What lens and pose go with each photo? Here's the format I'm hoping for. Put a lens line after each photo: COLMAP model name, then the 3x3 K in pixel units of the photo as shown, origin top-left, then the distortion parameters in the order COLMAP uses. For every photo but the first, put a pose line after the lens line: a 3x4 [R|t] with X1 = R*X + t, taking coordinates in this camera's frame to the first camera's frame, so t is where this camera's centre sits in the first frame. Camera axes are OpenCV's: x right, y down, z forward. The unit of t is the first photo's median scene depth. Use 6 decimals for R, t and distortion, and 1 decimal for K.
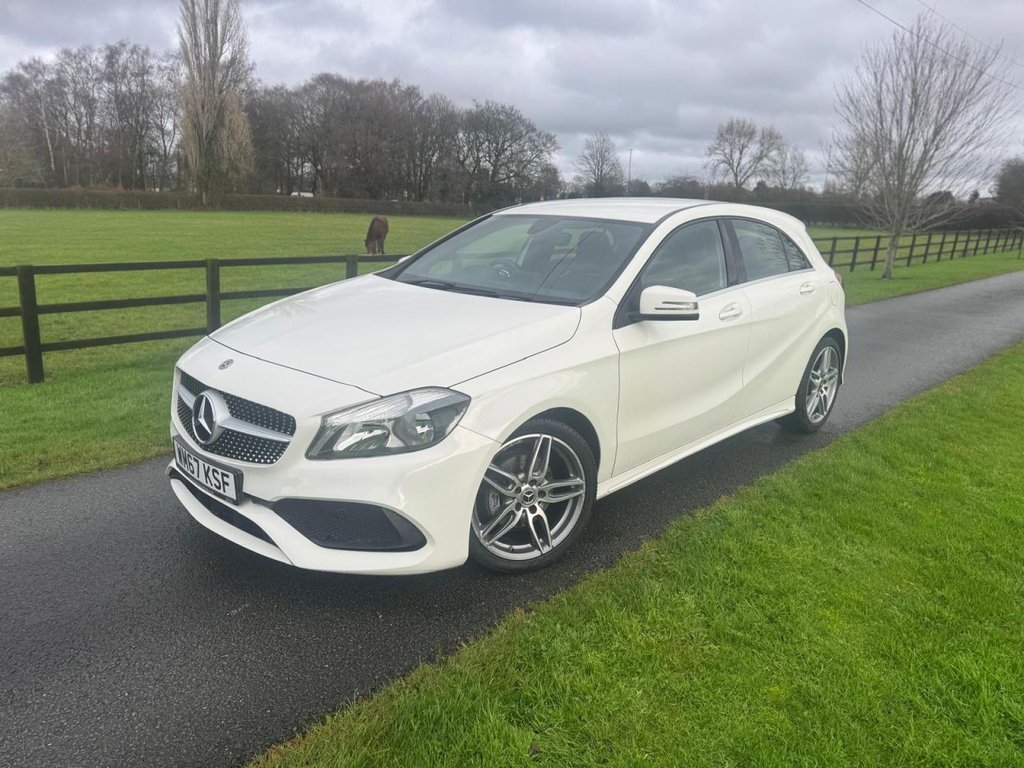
lens RADIAL K [[807.3, 0, 512.0], [0, 807.3, 384.0], [0, 0, 1]] dist [0.042214, -0.040359]
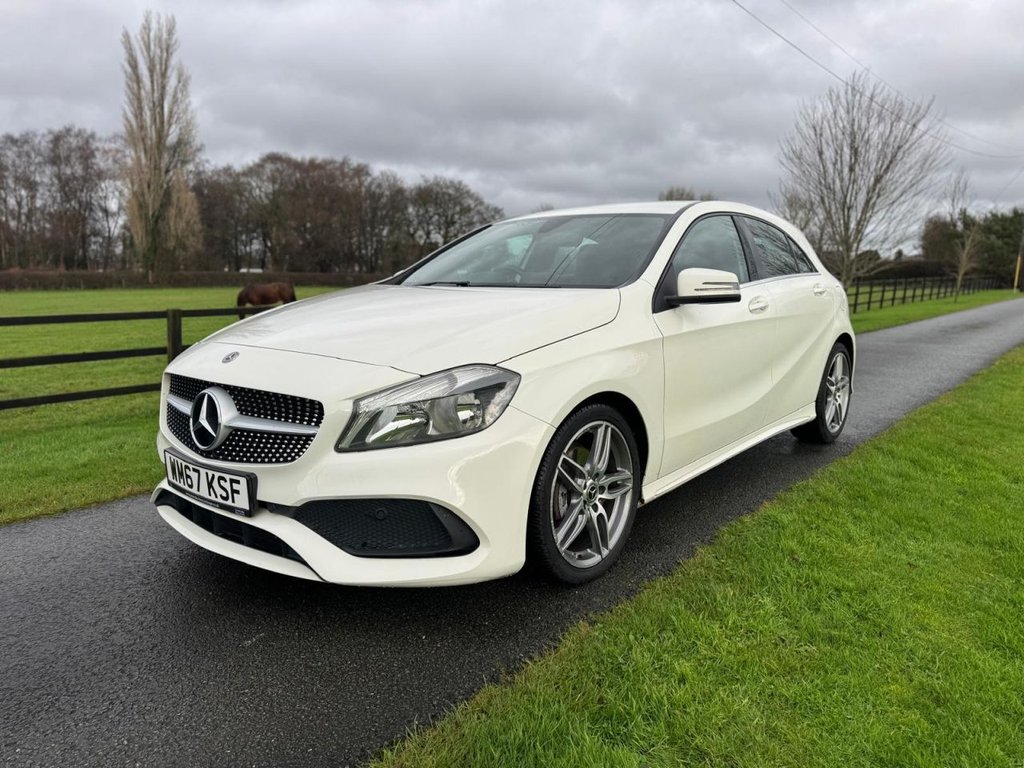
lens RADIAL K [[803.5, 0, 525.7], [0, 803.5, 371.8], [0, 0, 1]] dist [0.035650, -0.034546]
pose [[0.996343, -0.038241, 0.076413, -0.058400], [0.045687, 0.994117, -0.098204, 0.052060], [-0.072208, 0.101336, 0.992228, 0.067686]]
